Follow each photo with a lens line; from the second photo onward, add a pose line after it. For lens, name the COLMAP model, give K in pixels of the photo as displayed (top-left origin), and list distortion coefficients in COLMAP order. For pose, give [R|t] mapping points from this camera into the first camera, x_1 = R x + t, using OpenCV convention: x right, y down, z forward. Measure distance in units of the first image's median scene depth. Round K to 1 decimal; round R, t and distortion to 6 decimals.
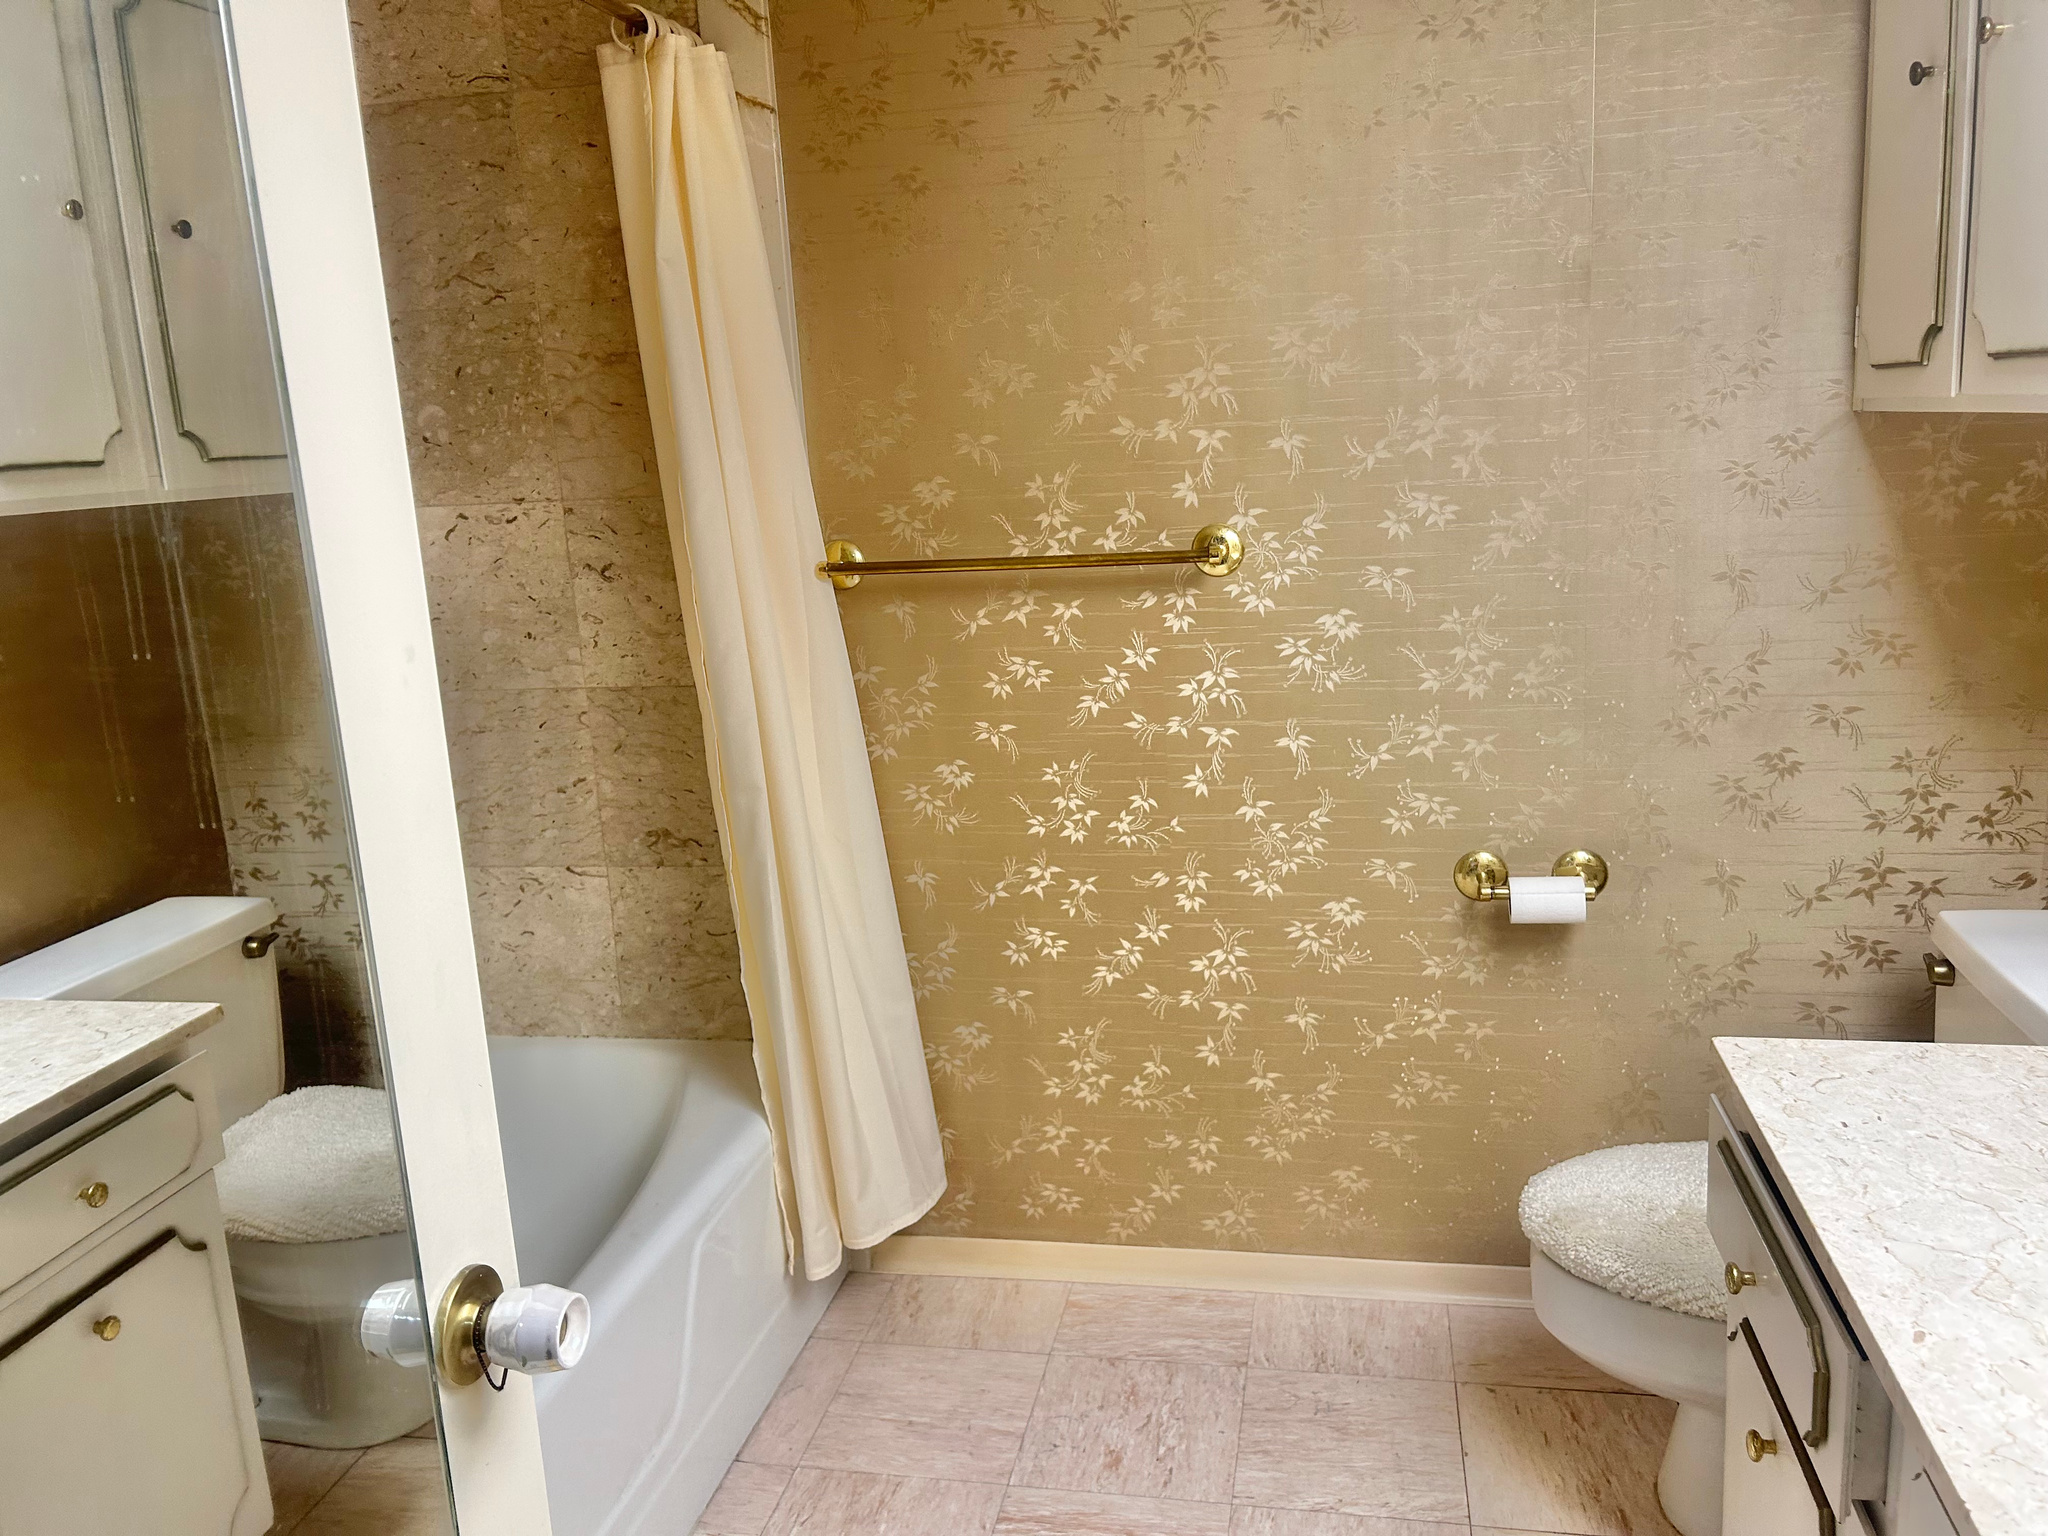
lens RADIAL K [[1549.3, 0, 1024.0], [0, 1549.3, 768.0], [0, 0, 1]] dist [-0.004303, -0.008117]
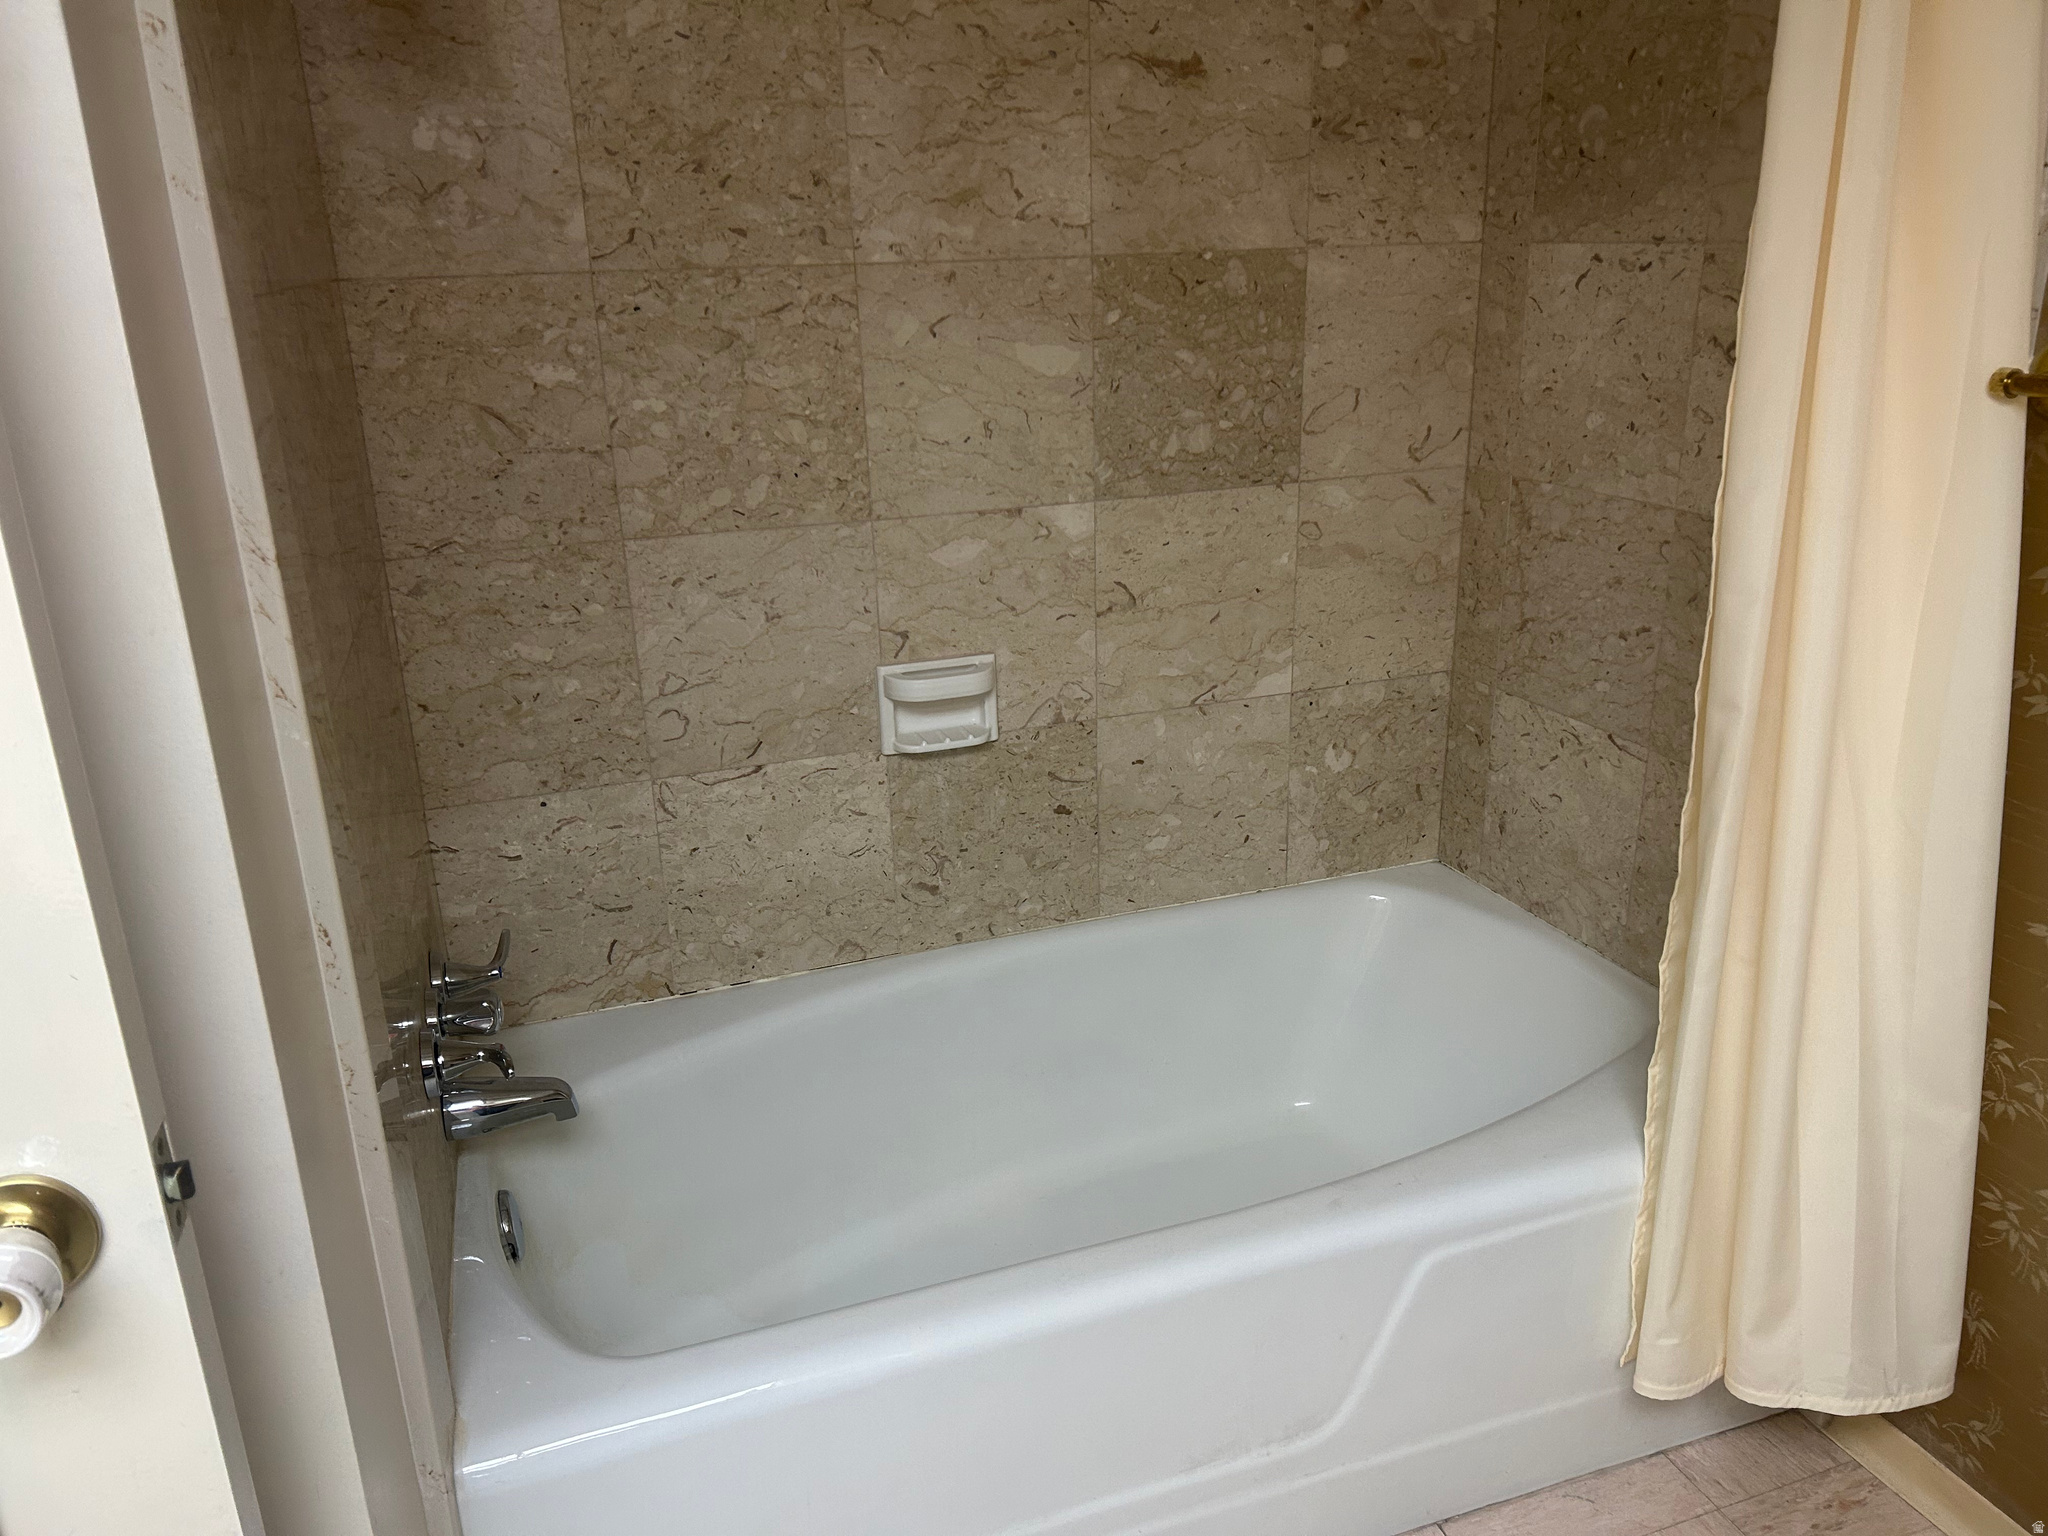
lens RADIAL K [[1537.1, 0, 1024.0], [0, 1537.1, 768.0], [0, 0, 1]] dist [0.005407, 0.003802]
pose [[0.514364, 0.318380, -0.796282, 0.178283], [-0.179478, 0.947933, 0.263079, -0.072017], [0.838581, 0.007597, 0.544724, 0.344729]]
